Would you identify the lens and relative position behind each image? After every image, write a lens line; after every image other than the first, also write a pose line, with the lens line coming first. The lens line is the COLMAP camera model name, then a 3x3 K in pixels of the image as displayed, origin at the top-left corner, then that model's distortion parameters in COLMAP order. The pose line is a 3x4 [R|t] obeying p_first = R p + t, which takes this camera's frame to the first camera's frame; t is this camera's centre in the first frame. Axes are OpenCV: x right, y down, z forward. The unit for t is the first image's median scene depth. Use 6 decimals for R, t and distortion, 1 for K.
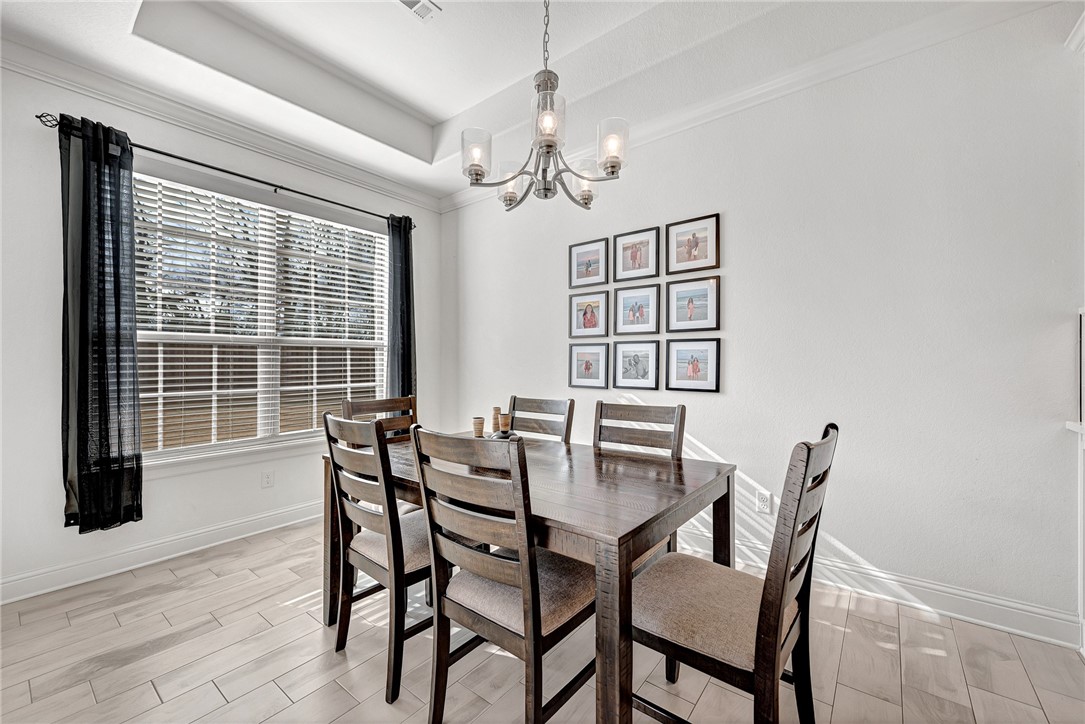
lens RADIAL K [[430.1, 0, 546.1], [0, 430.1, 360.4], [0, 0, 1]] dist [0.010745, -0.004004]
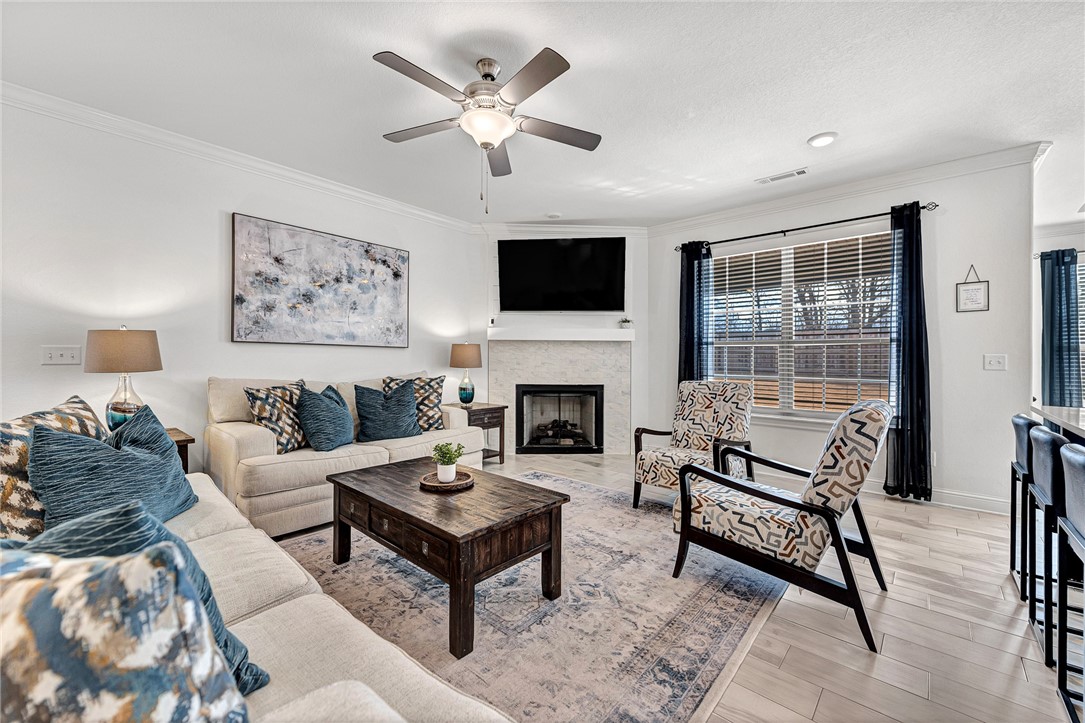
lens RADIAL K [[430.1, 0, 539.7], [0, 430.1, 357.4], [0, 0, 1]] dist [0.010745, -0.004004]
pose [[-0.082550, 0.001750, -0.996585, 1.085538], [0.003846, 0.999992, 0.001437, -0.017371], [0.996580, -0.003714, -0.082556, -1.142826]]
